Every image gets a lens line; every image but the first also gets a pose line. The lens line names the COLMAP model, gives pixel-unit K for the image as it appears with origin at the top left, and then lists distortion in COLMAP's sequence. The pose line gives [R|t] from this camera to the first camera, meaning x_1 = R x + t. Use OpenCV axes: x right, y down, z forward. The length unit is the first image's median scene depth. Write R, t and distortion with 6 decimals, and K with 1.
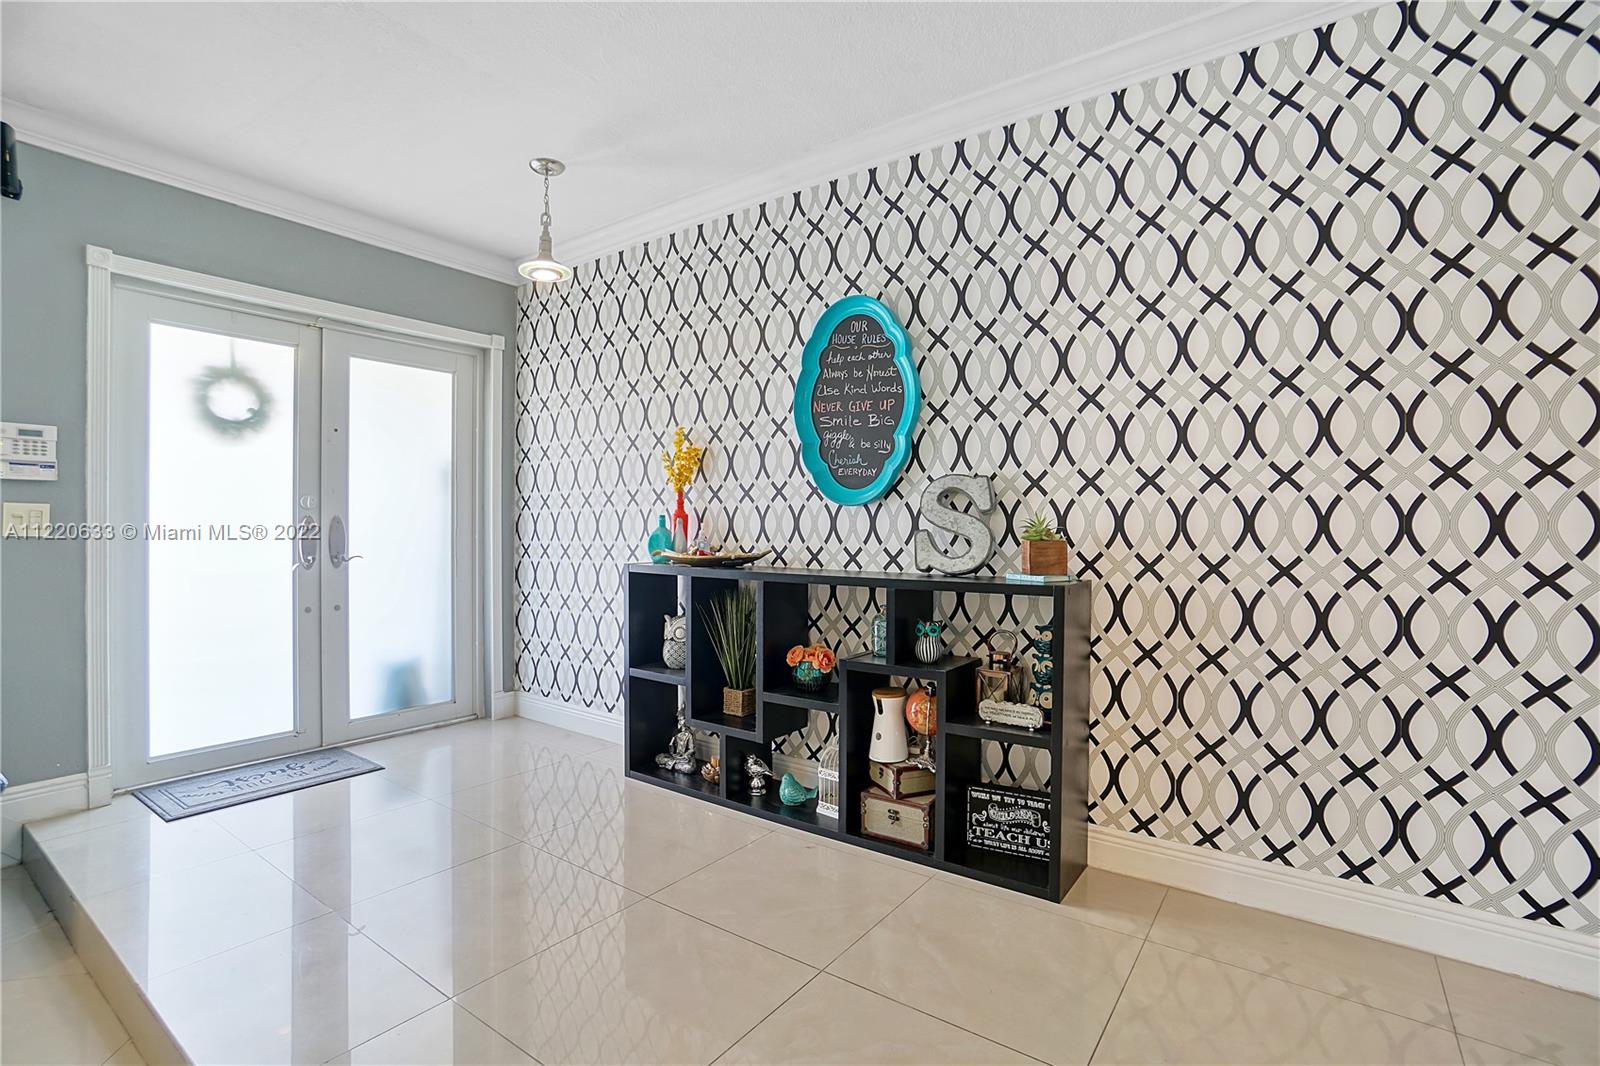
lens RADIAL K [[776.5, 0, 795.1], [0, 776.5, 532.1], [0, 0, 1]] dist [-0.020497, 0.002241]
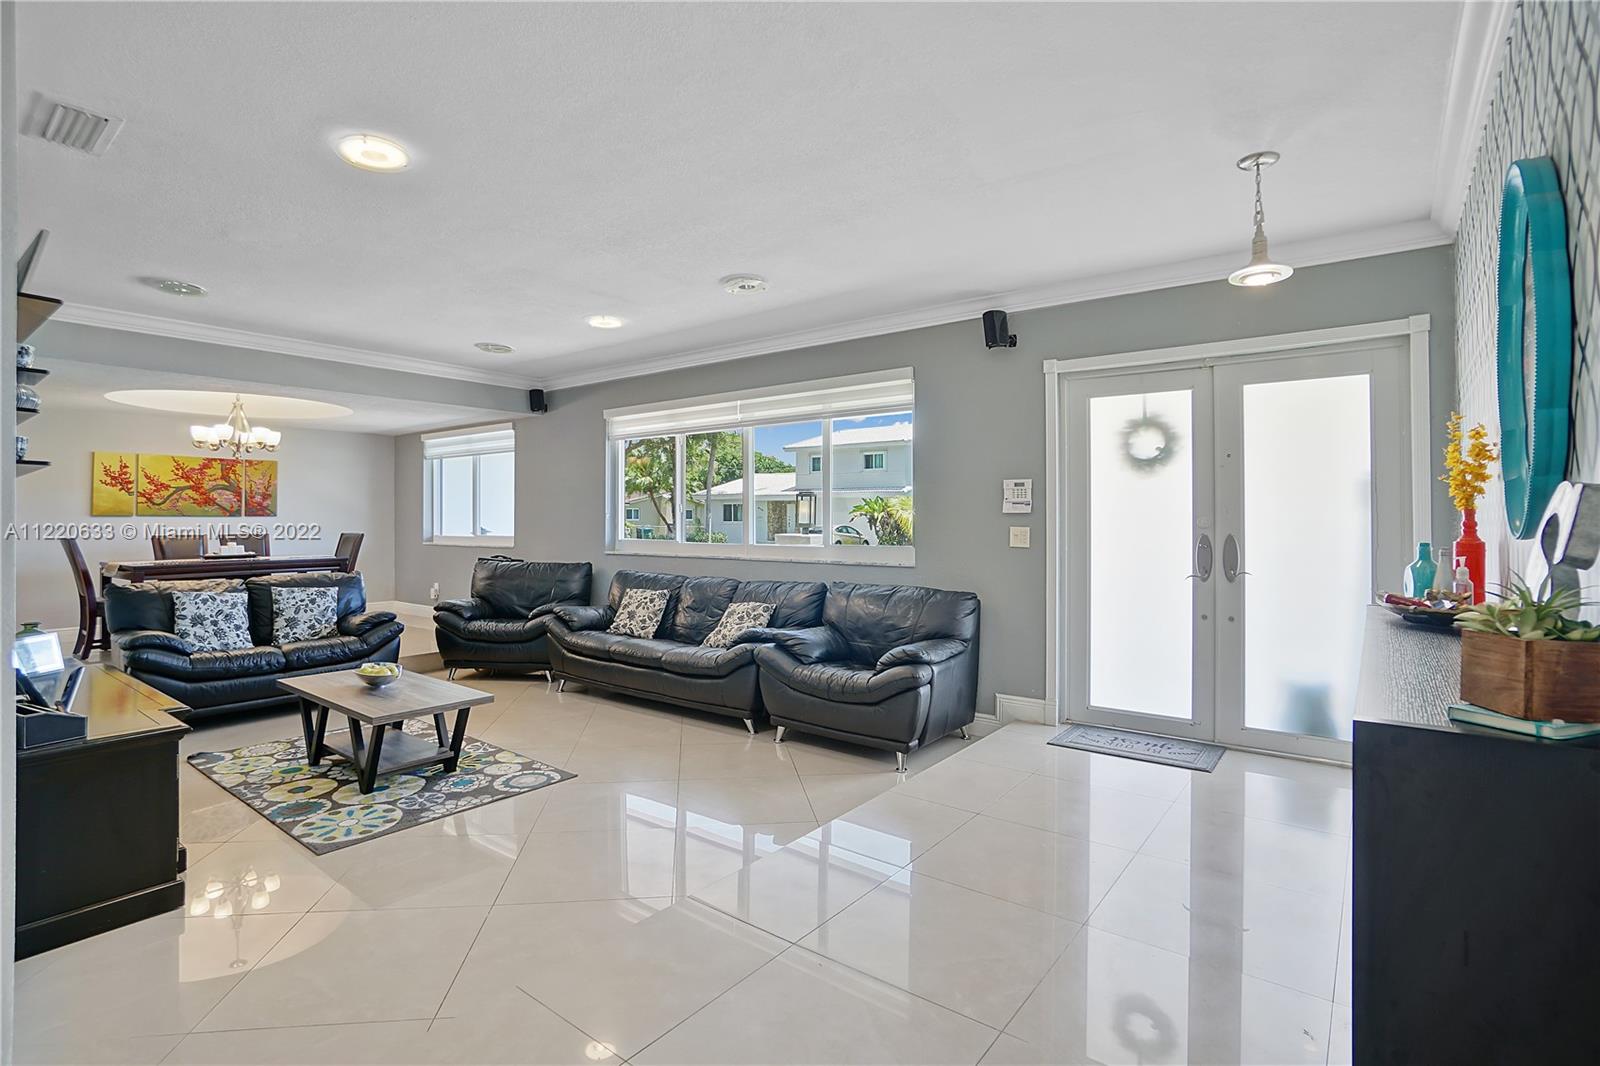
lens RADIAL K [[776.5, 0, 764.5], [0, 776.5, 511.5], [0, 0, 1]] dist [-0.020497, 0.002241]
pose [[-0.046806, -0.012317, -0.998828, 0.630824], [-0.004535, 0.999916, -0.012118, -0.044362], [0.998894, 0.003962, -0.046858, 0.475215]]
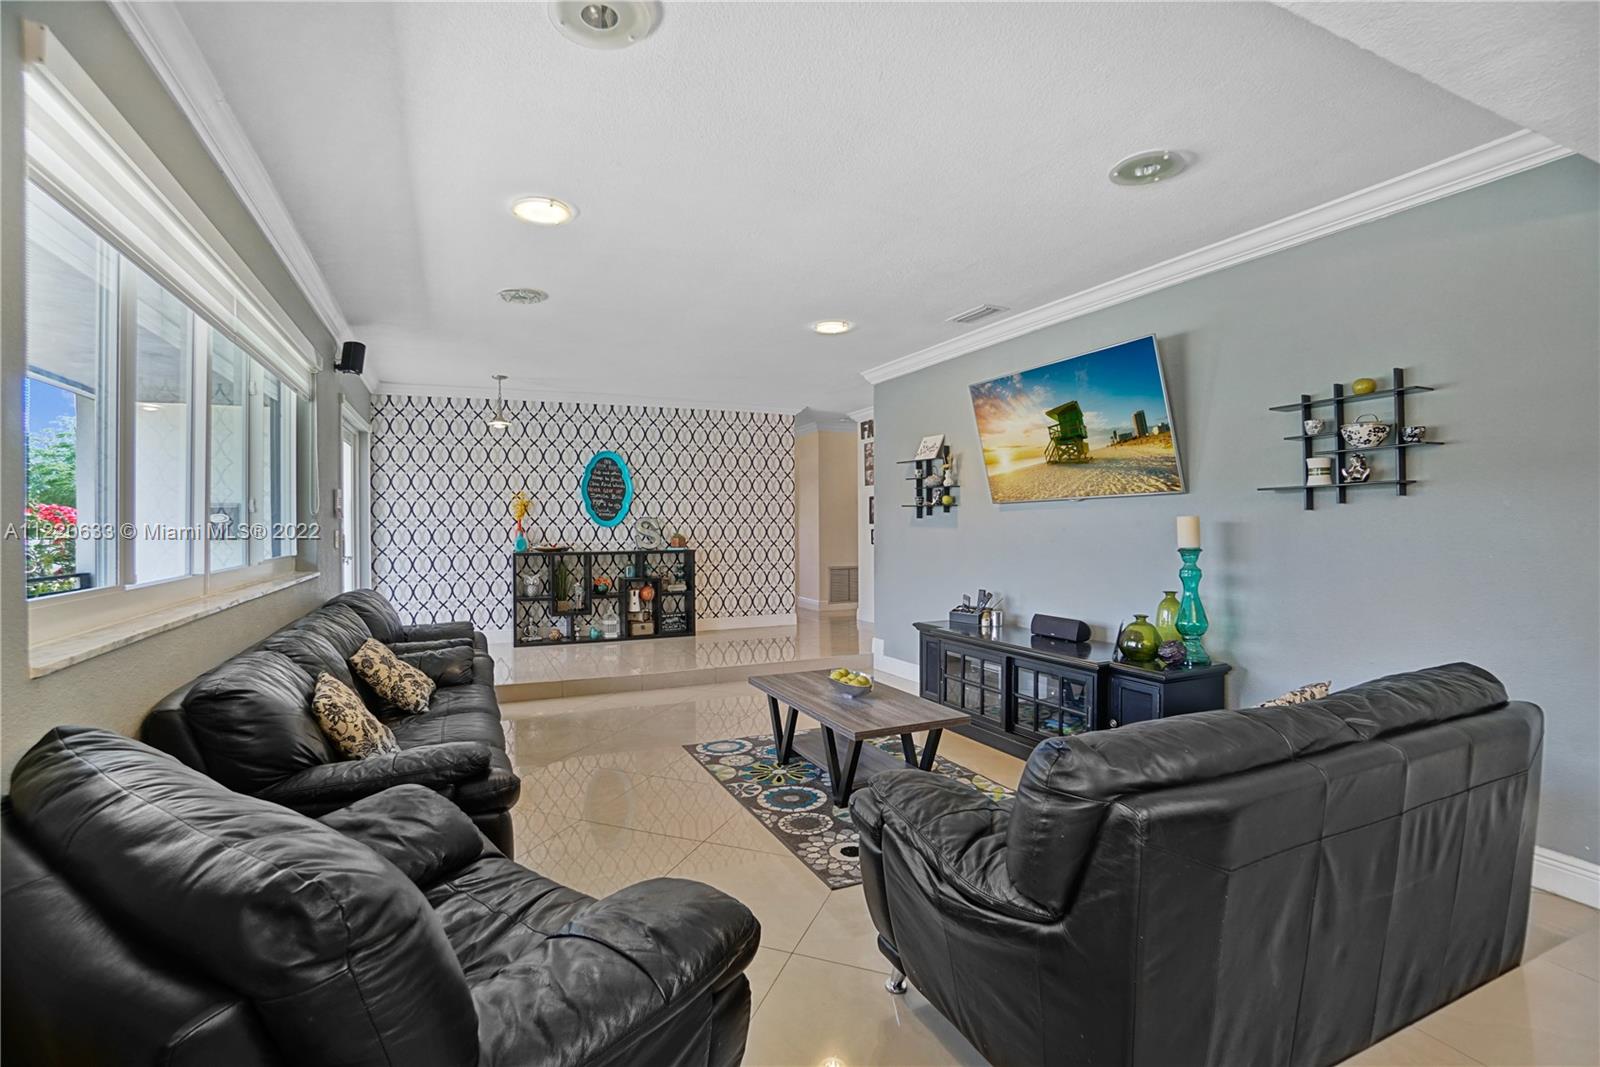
lens RADIAL K [[706.6, 0, 774.4], [0, 706.6, 532.6], [0, 0, 1]] dist [-0.044794, 0.013350]
pose [[0.492036, -0.017736, 0.870394, -1.776692], [0.010358, 0.999841, 0.014519, -0.043230], [-0.870513, 0.001872, 0.492142, -0.734770]]
